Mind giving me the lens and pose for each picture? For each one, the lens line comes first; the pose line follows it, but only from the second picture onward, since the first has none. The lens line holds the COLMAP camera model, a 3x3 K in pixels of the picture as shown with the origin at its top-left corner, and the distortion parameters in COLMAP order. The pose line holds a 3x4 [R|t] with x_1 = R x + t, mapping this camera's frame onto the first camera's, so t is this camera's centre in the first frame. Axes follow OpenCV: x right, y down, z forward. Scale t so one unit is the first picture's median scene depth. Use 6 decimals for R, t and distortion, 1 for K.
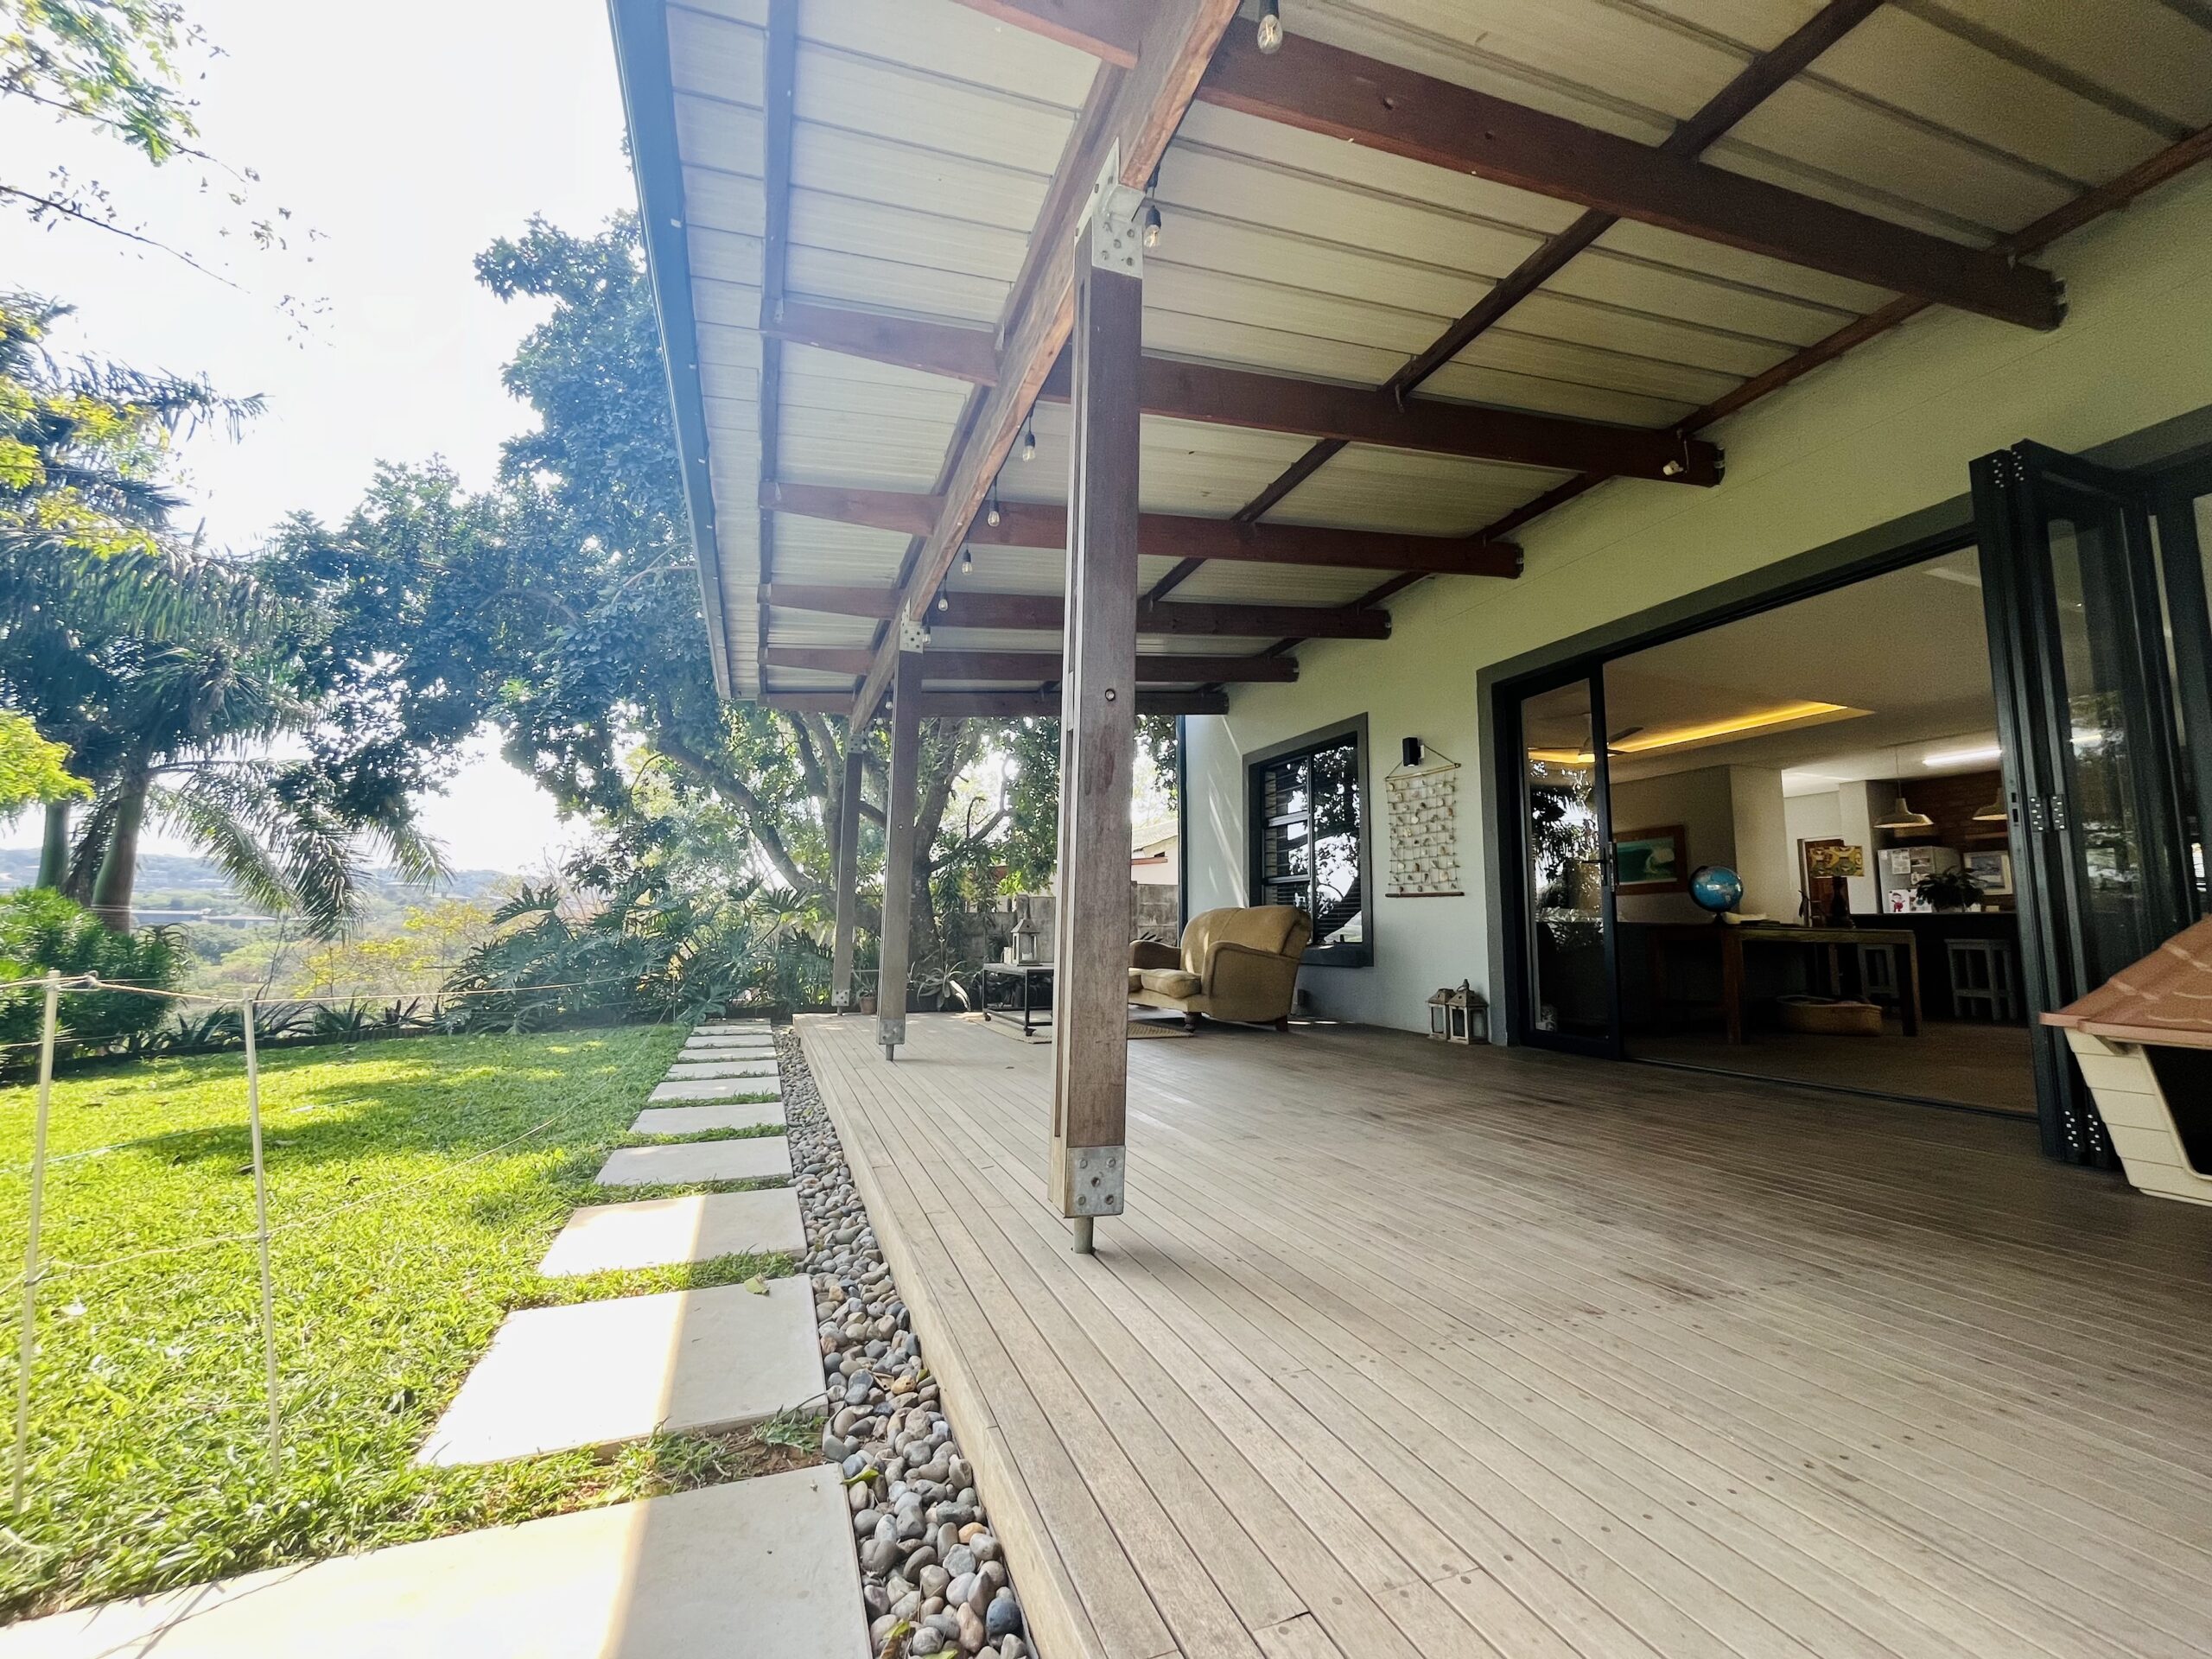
lens RADIAL K [[894.4, 0, 1102.8], [0, 894.4, 822.3], [0, 0, 1]] dist [-0.002358, 0.000601]
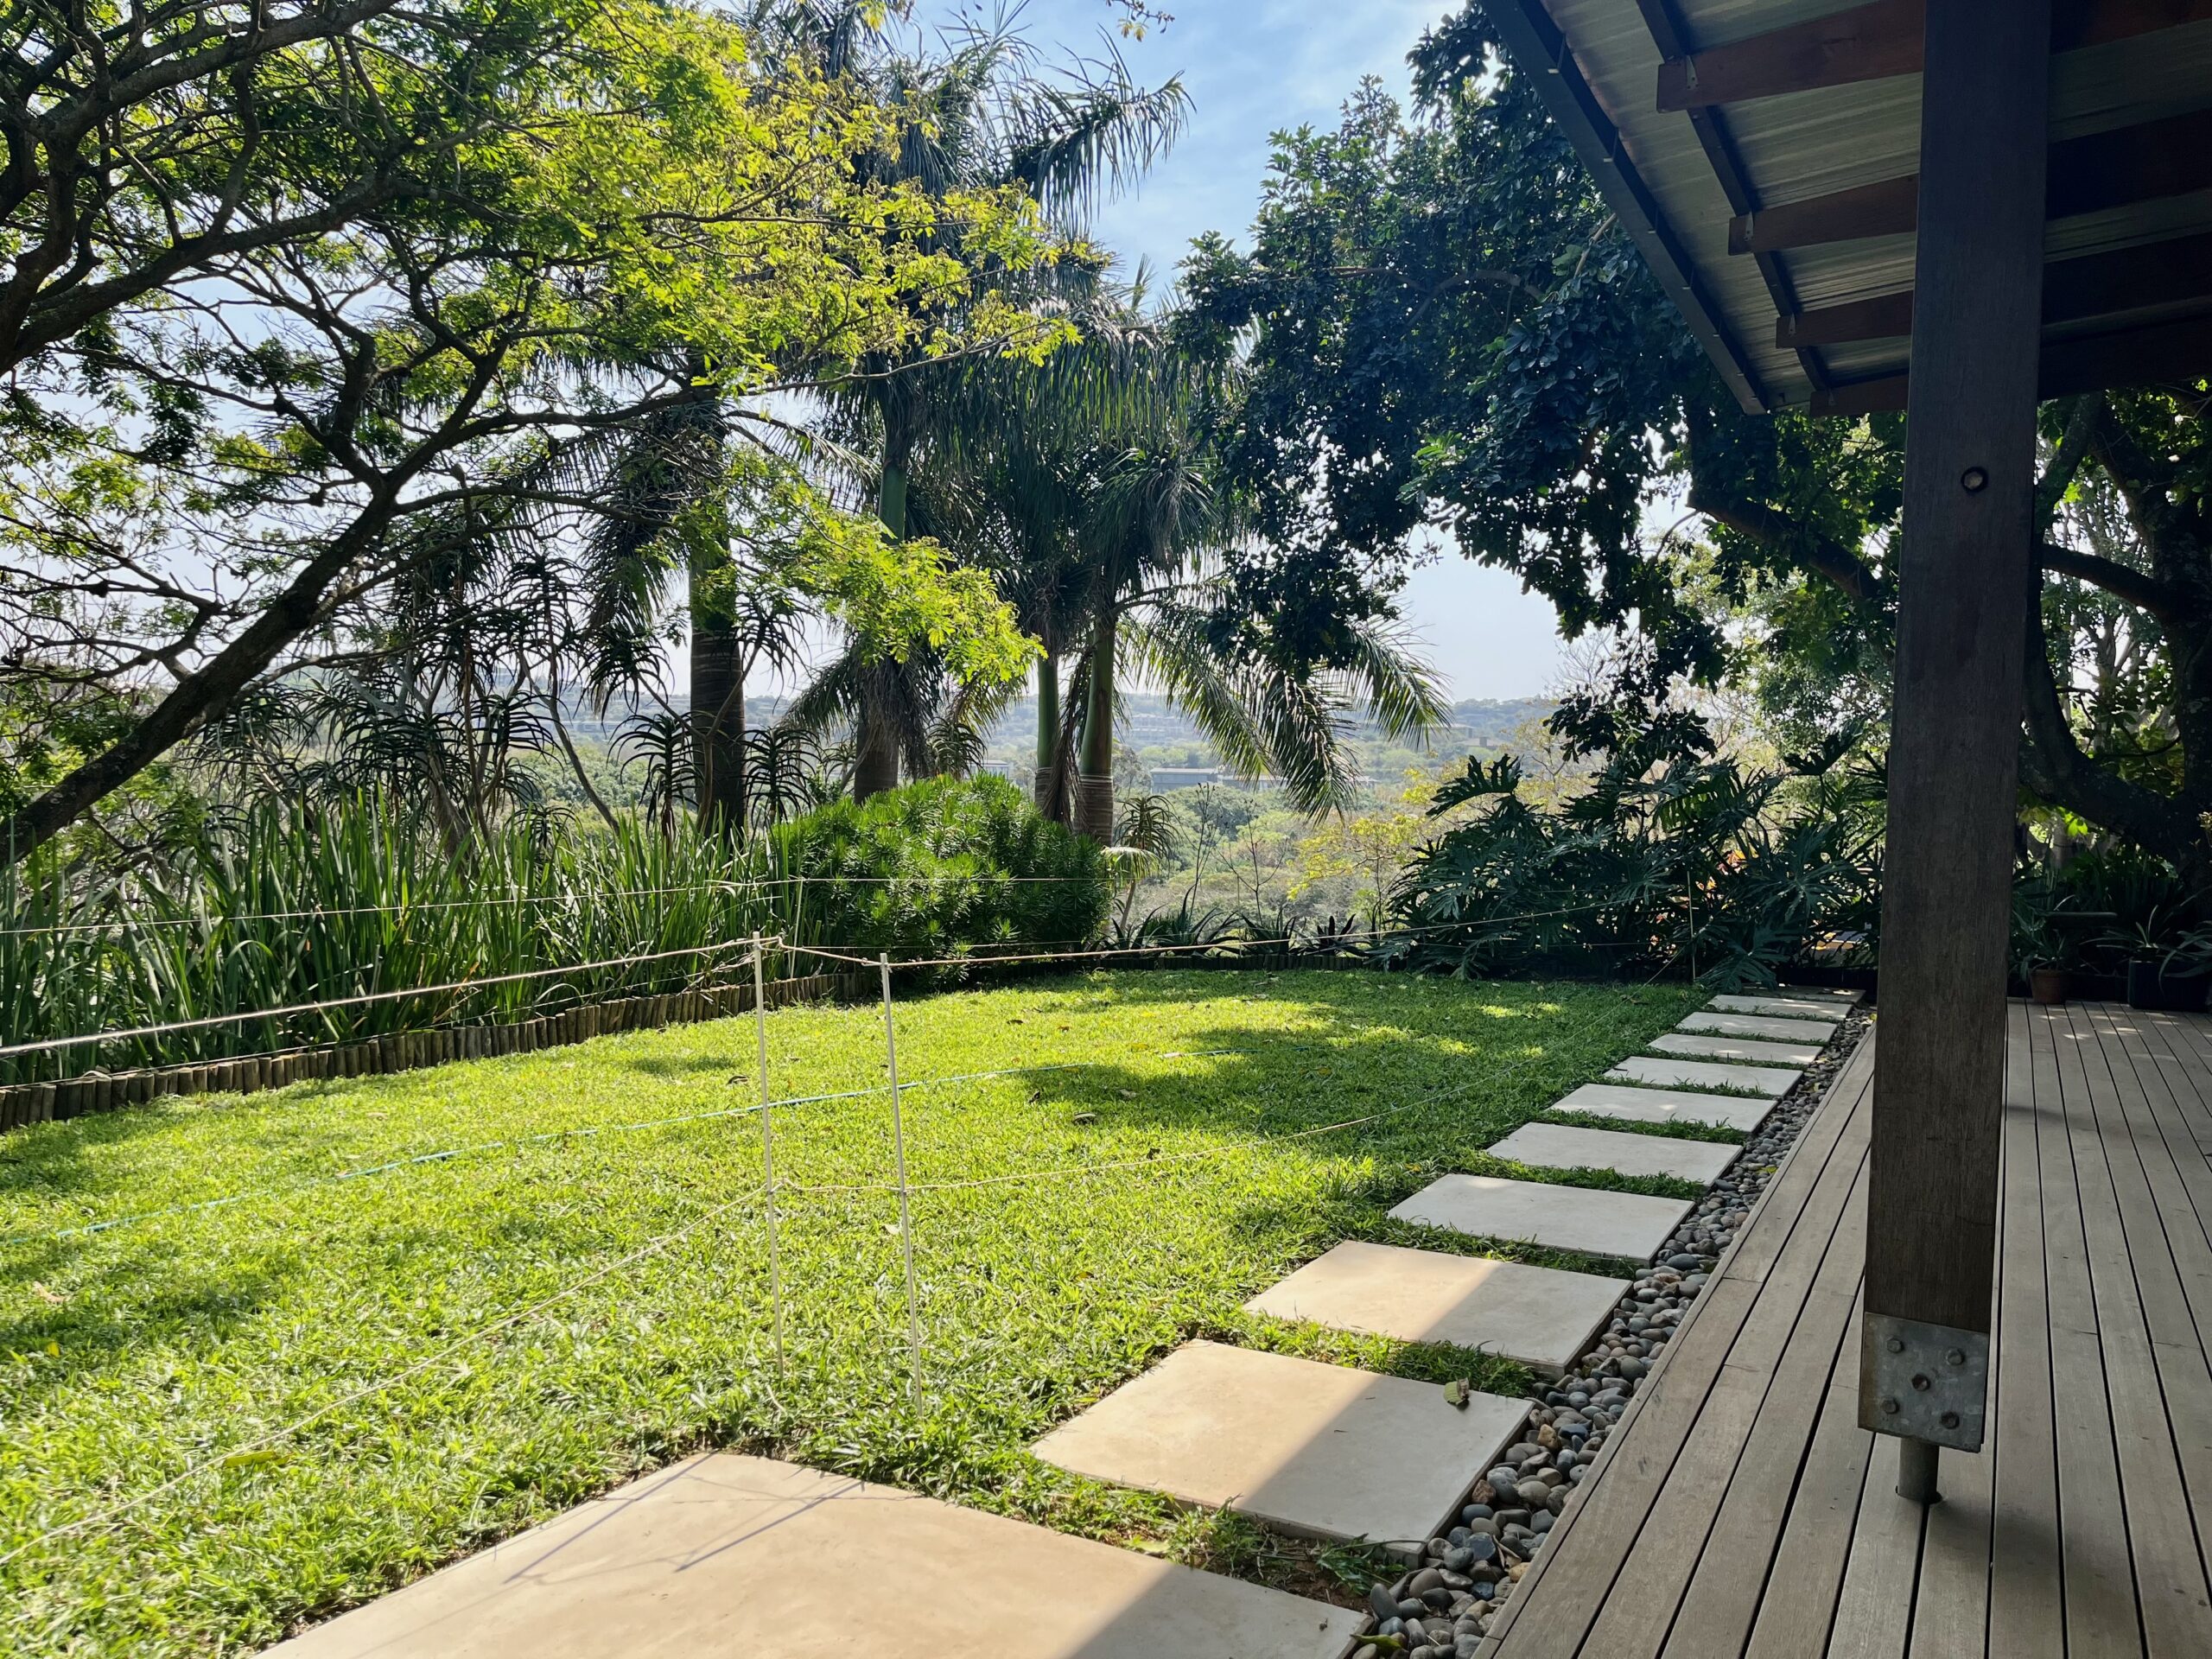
lens RADIAL K [[1690.0, 0, 1100.5], [0, 1690.0, 829.9], [0, 0, 1]] dist [0.053514, -0.070402]
pose [[0.650189, 0.024310, -0.759384, 0.177683], [0.081430, 0.991501, 0.101461, -0.034733], [0.755397, -0.127805, 0.642683, -0.011236]]
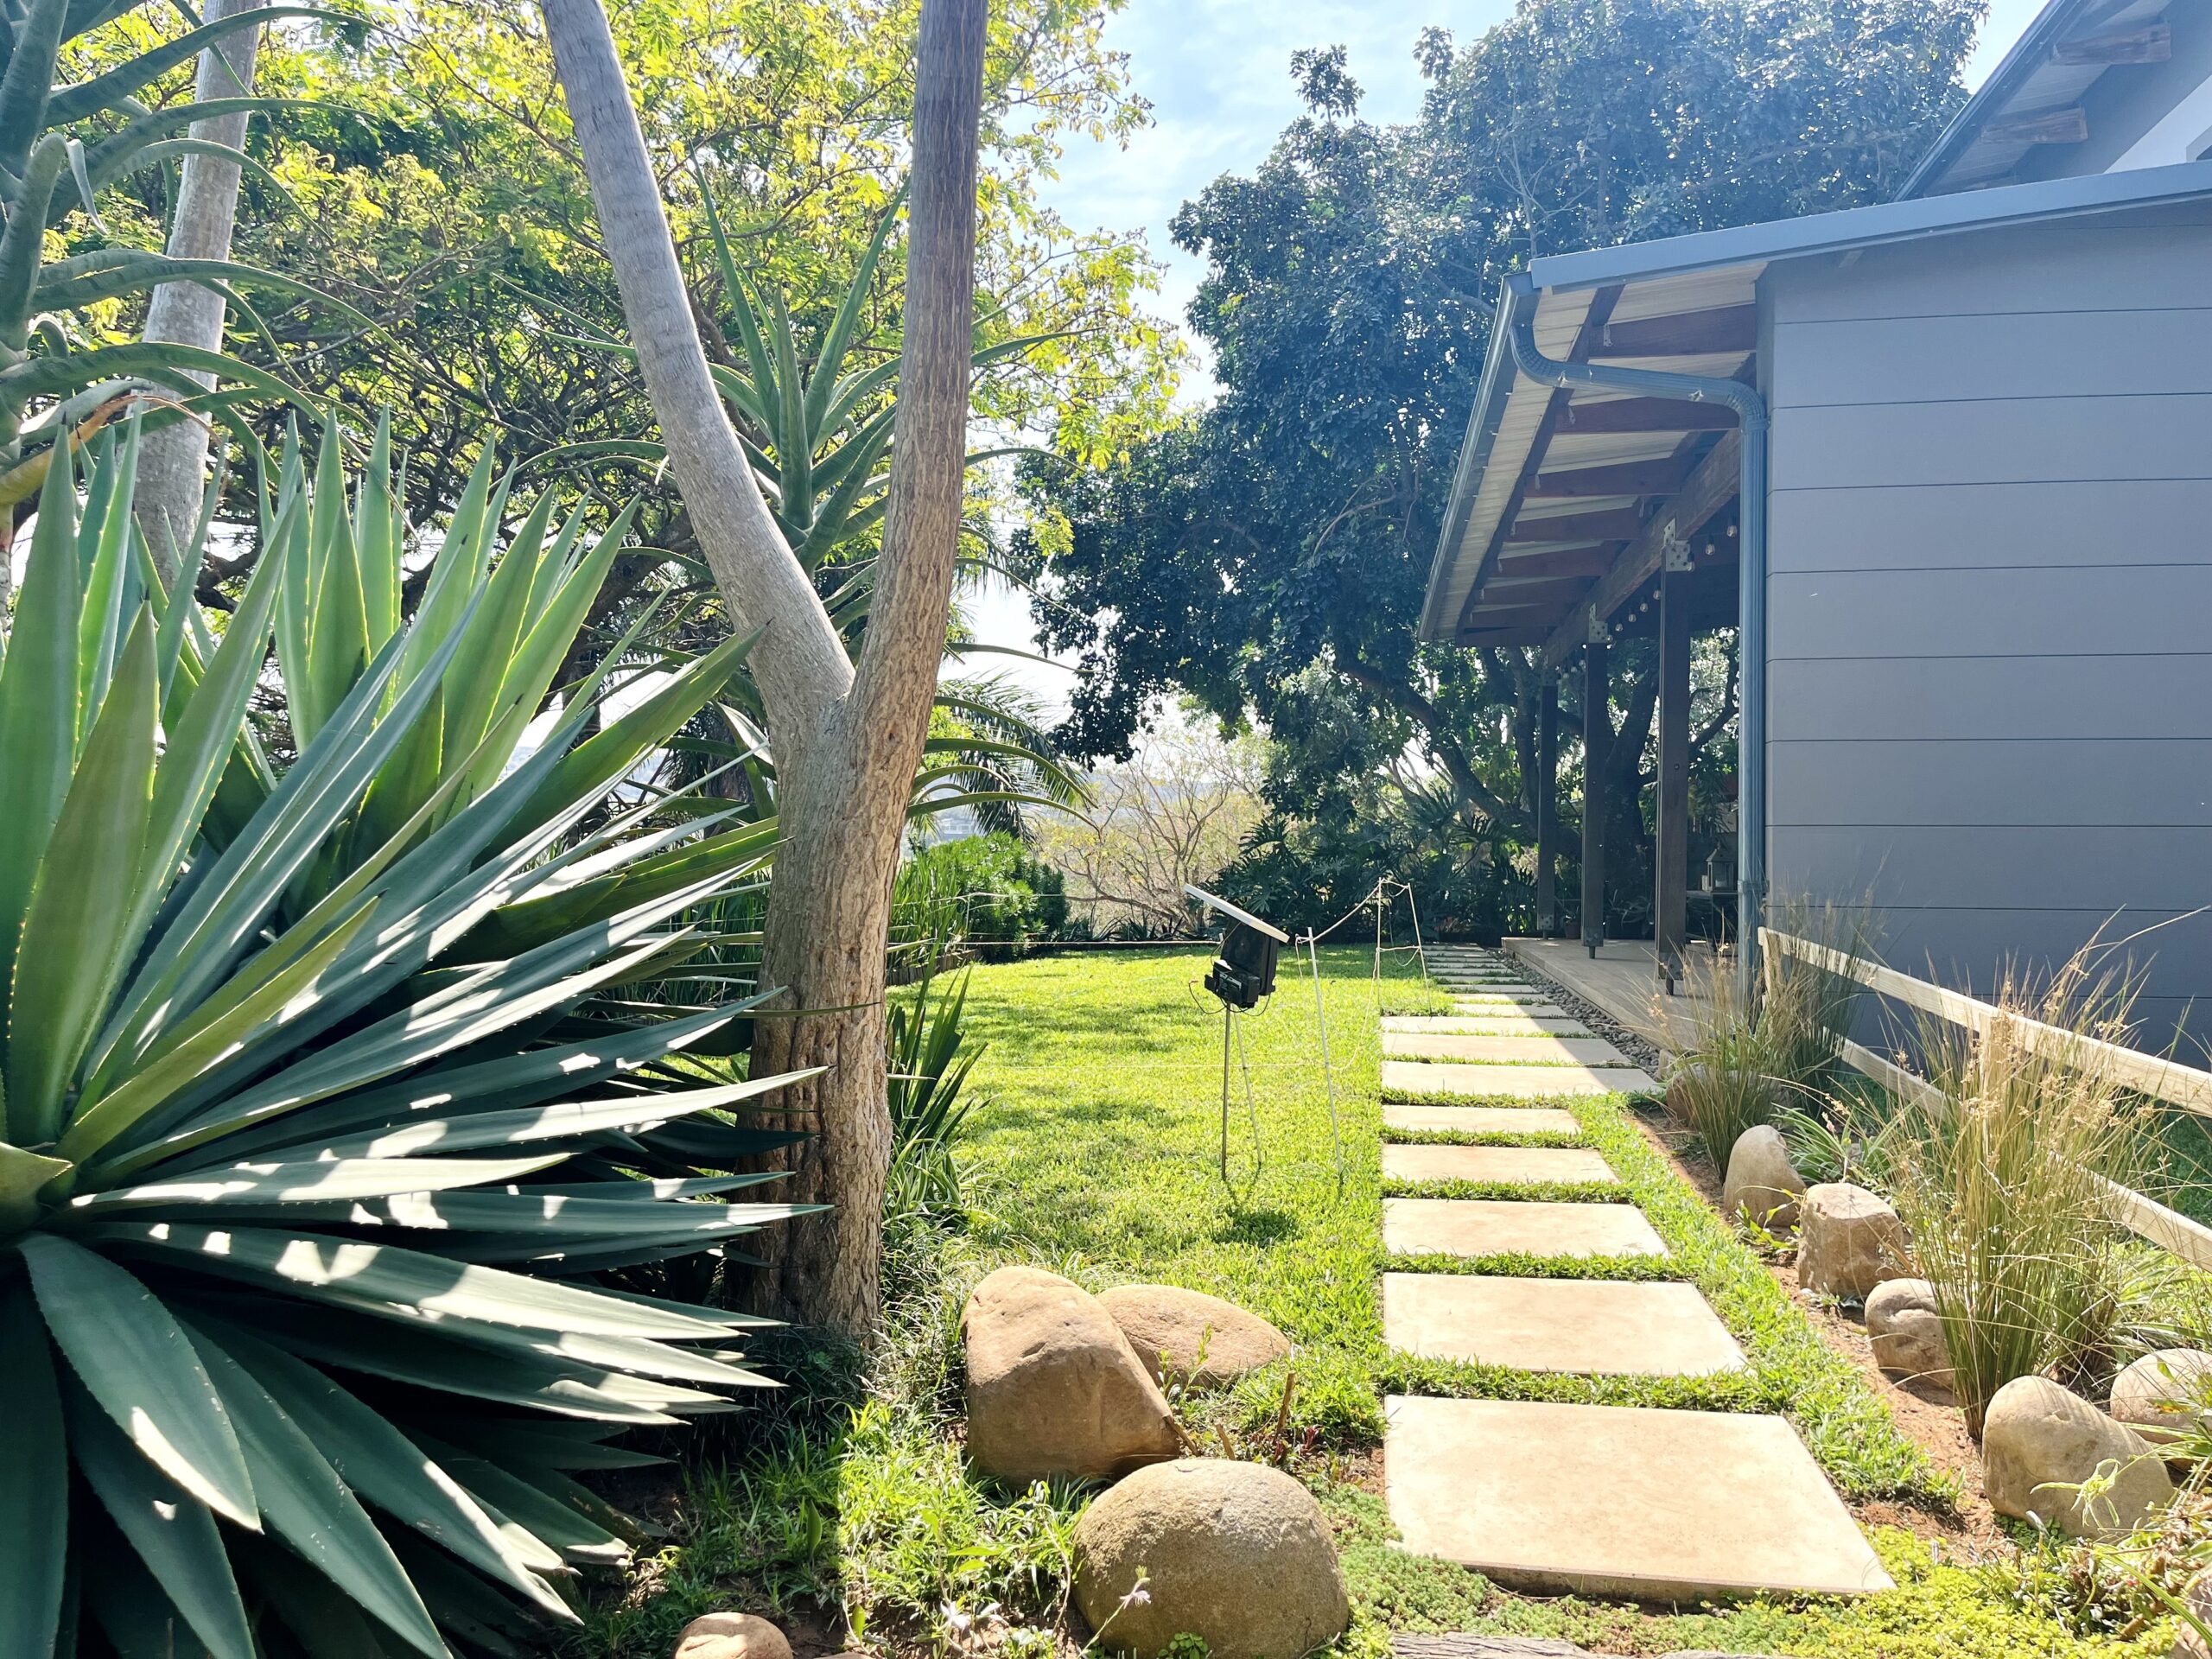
lens RADIAL K [[1690.0, 0, 1100.5], [0, 1690.0, 829.9], [0, 0, 1]] dist [0.053514, -0.070402]
pose [[0.869163, -0.008458, -0.494453, 0.361271], [0.065474, 0.993020, 0.098106, -0.212301], [0.490172, -0.117644, 0.863650, -1.457277]]
